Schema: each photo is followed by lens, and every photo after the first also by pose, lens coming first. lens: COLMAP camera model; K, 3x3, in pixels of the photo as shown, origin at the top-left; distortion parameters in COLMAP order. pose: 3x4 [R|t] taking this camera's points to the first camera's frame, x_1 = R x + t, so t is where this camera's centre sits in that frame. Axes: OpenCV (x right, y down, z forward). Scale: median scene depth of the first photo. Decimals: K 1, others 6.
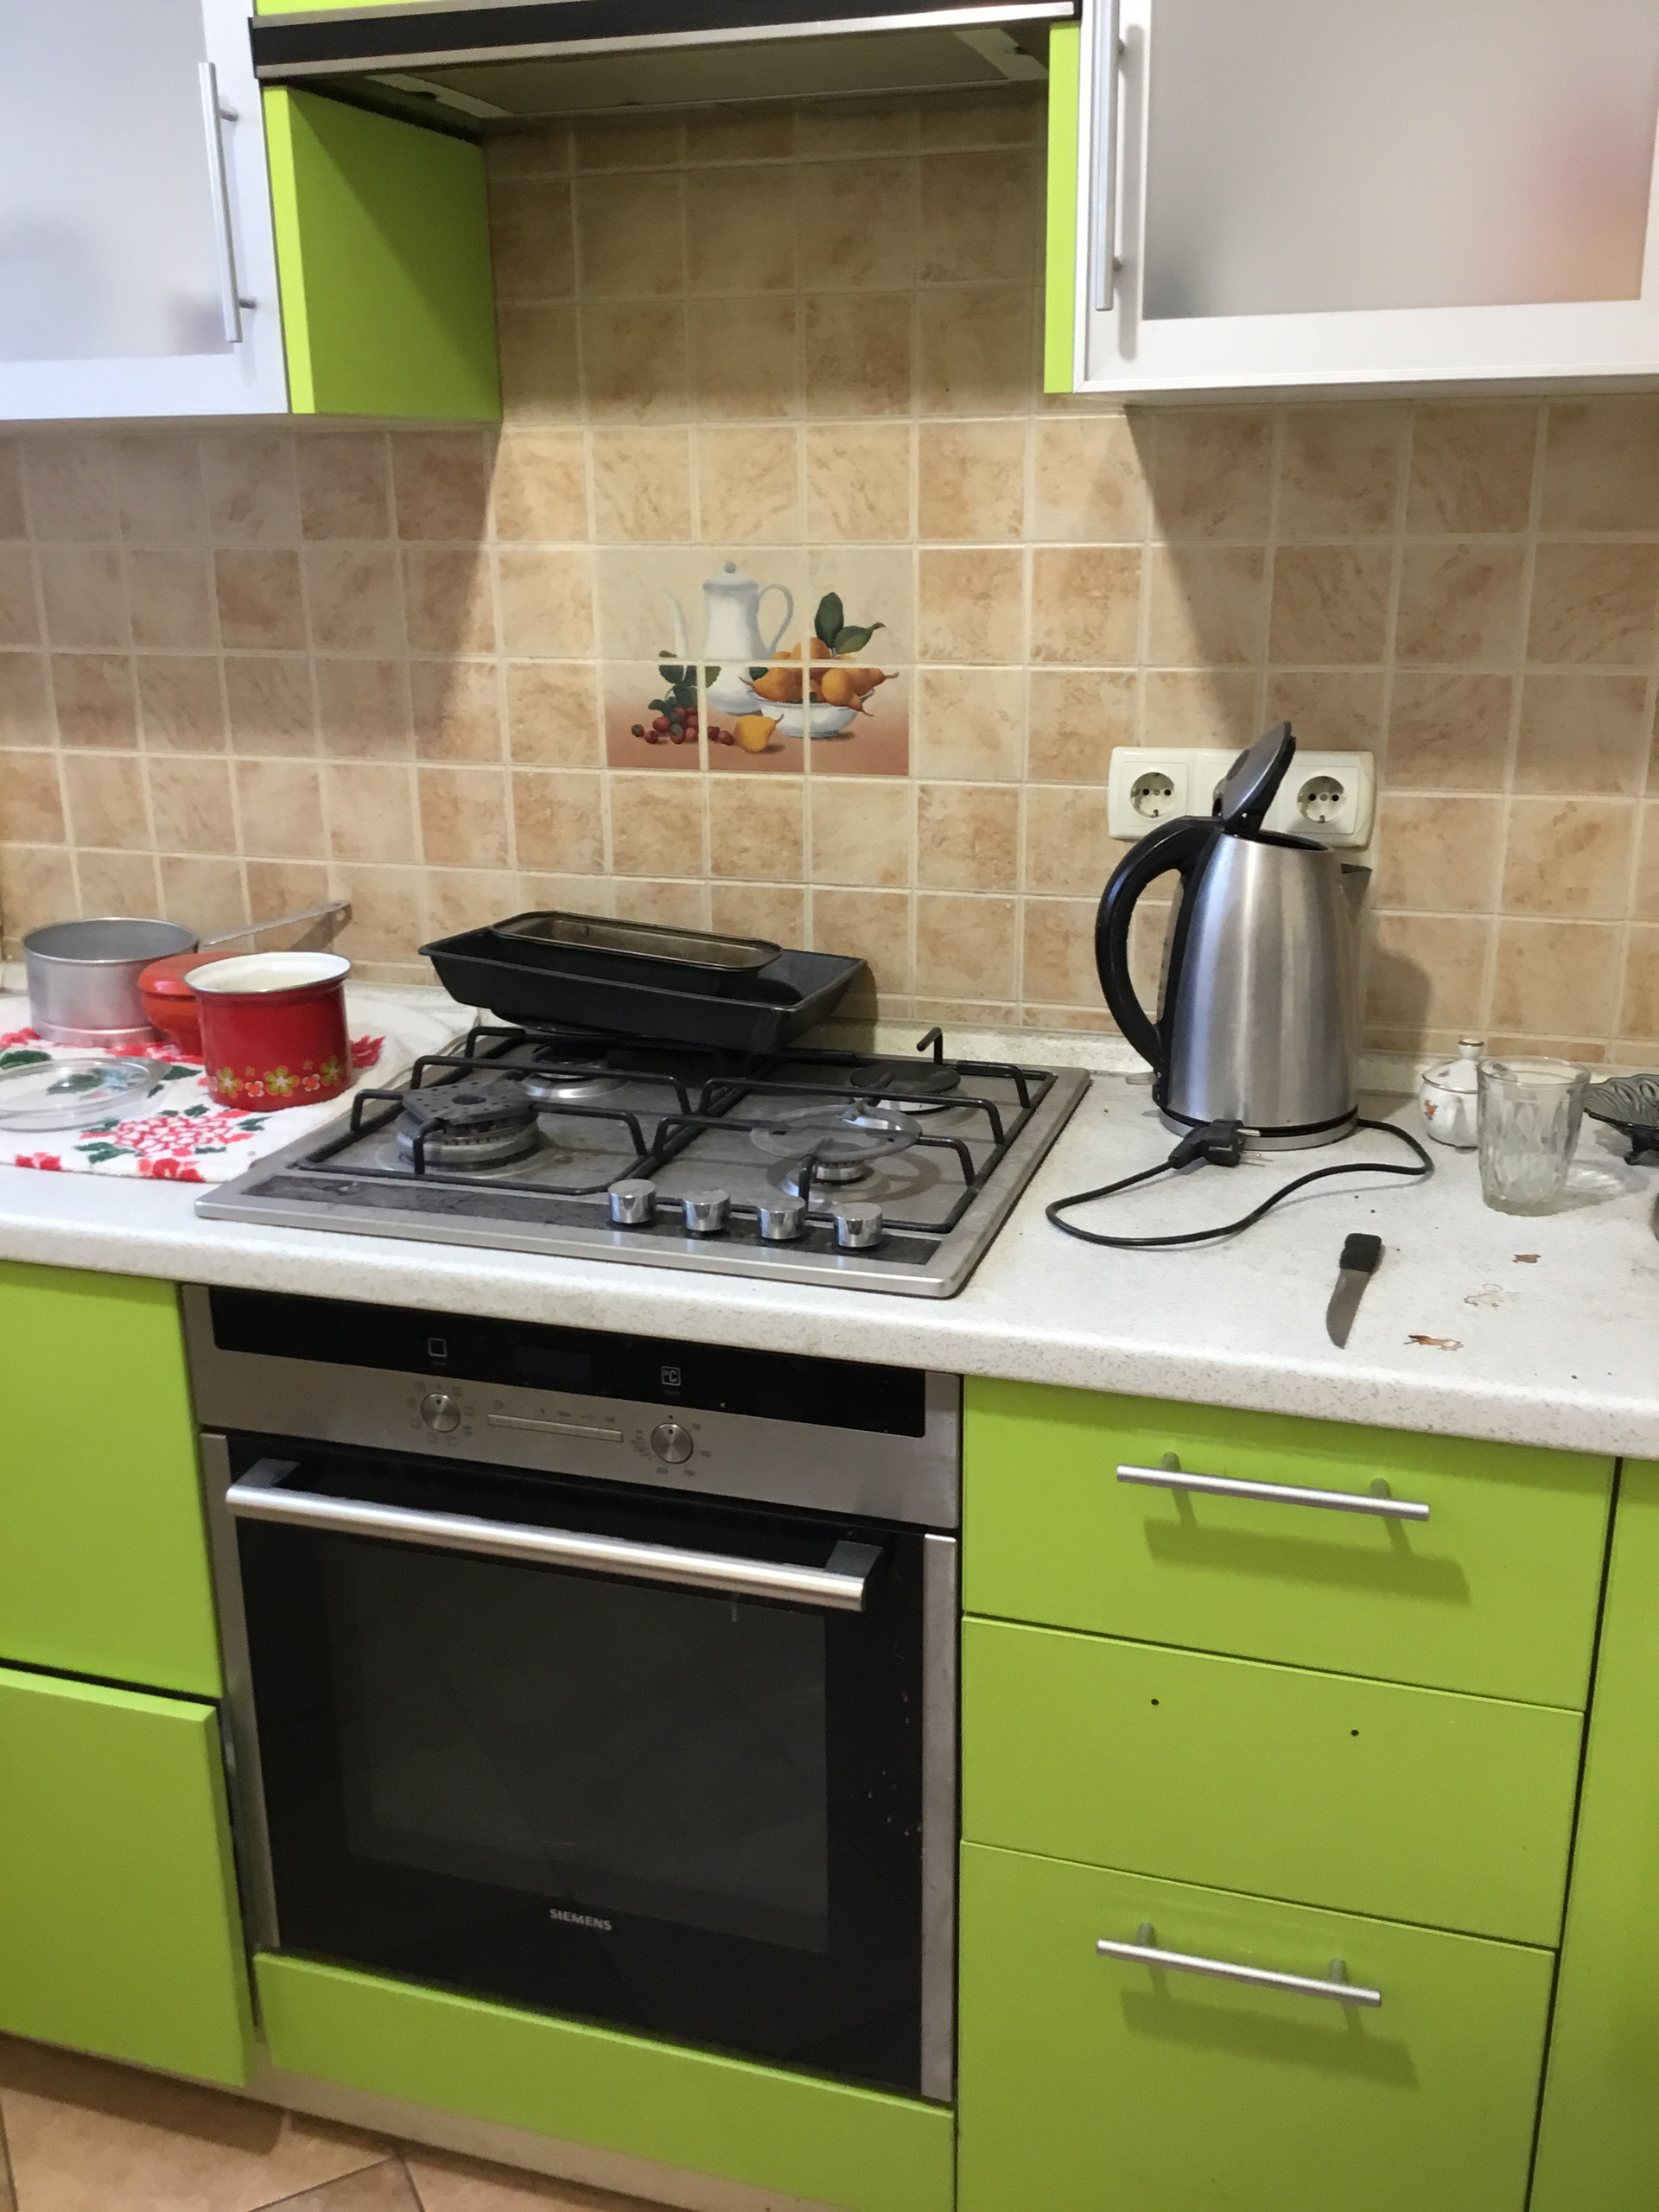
lens RADIAL K [[1970.1, 0, 831.3], [0, 1970.1, 1115.5], [0, 0, 1]] dist [0.110902, -0.206110]
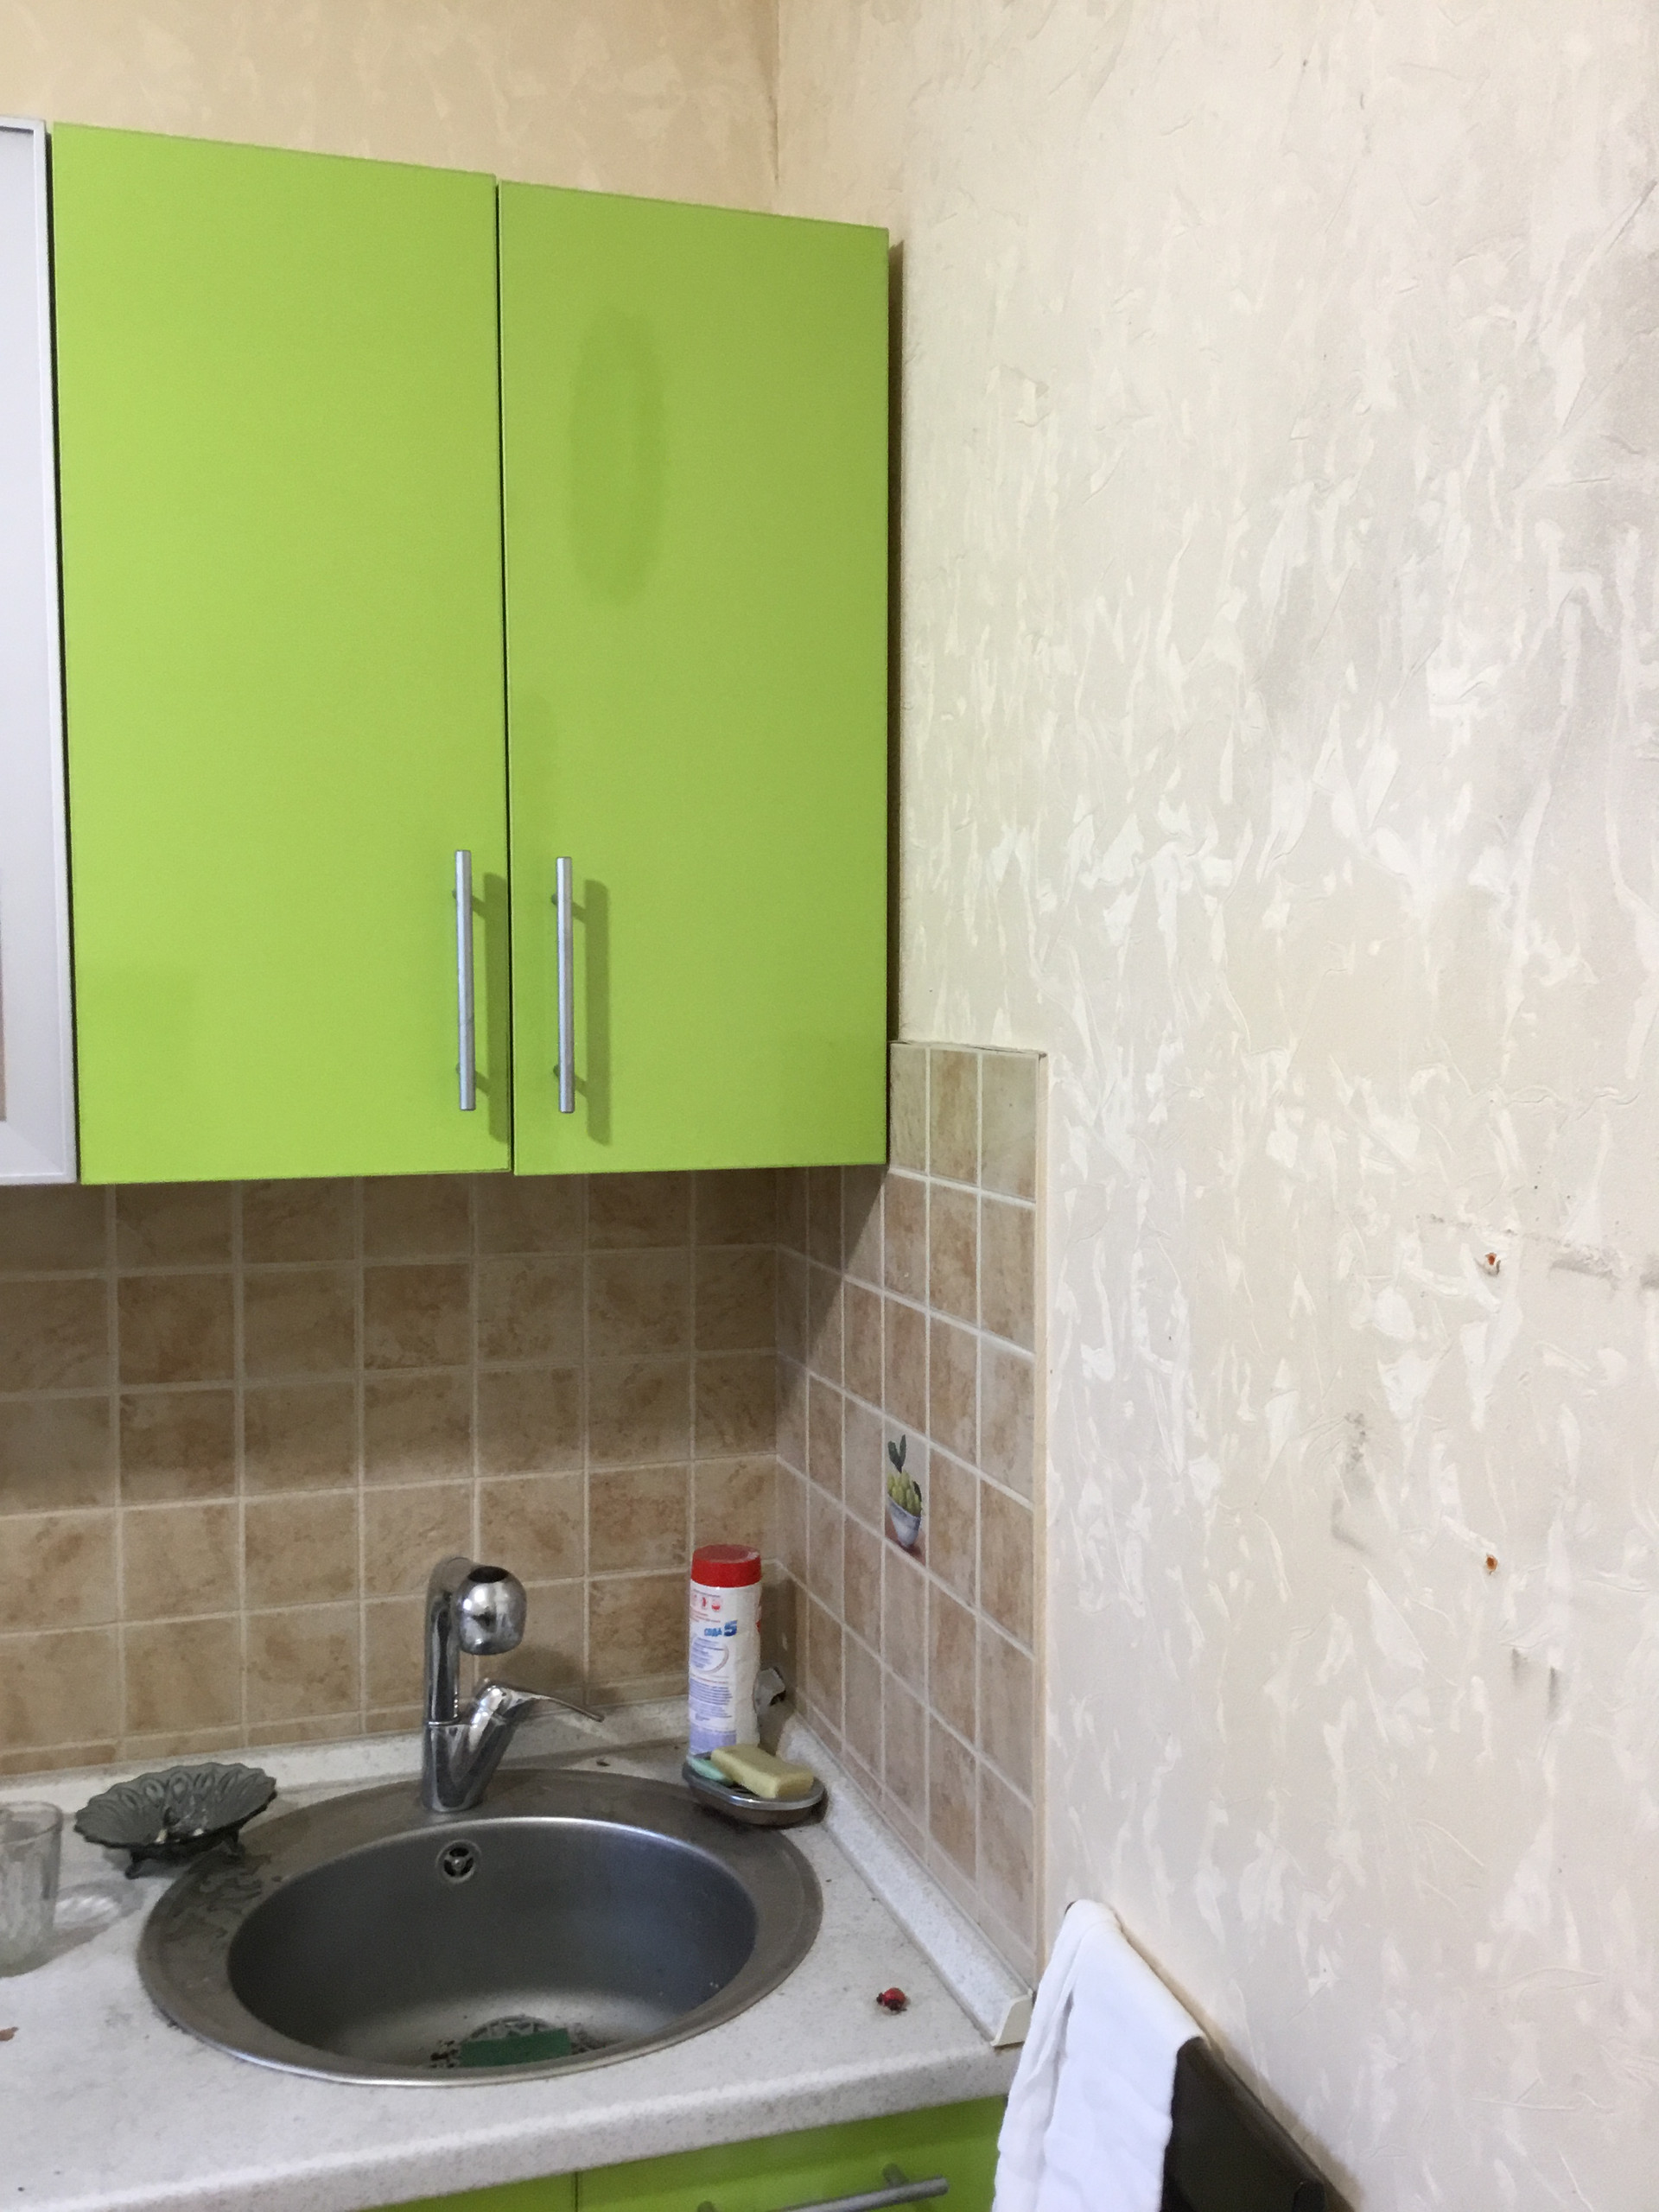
lens RADIAL K [[1970.1, 0, 830.9], [0, 1970.1, 1114.5], [0, 0, 1]] dist [0.110902, -0.206110]
pose [[0.809951, -0.025126, 0.585960, 0.097250], [0.169836, 0.966324, -0.193323, -0.091772], [-0.561370, 0.256099, 0.786942, -0.103891]]
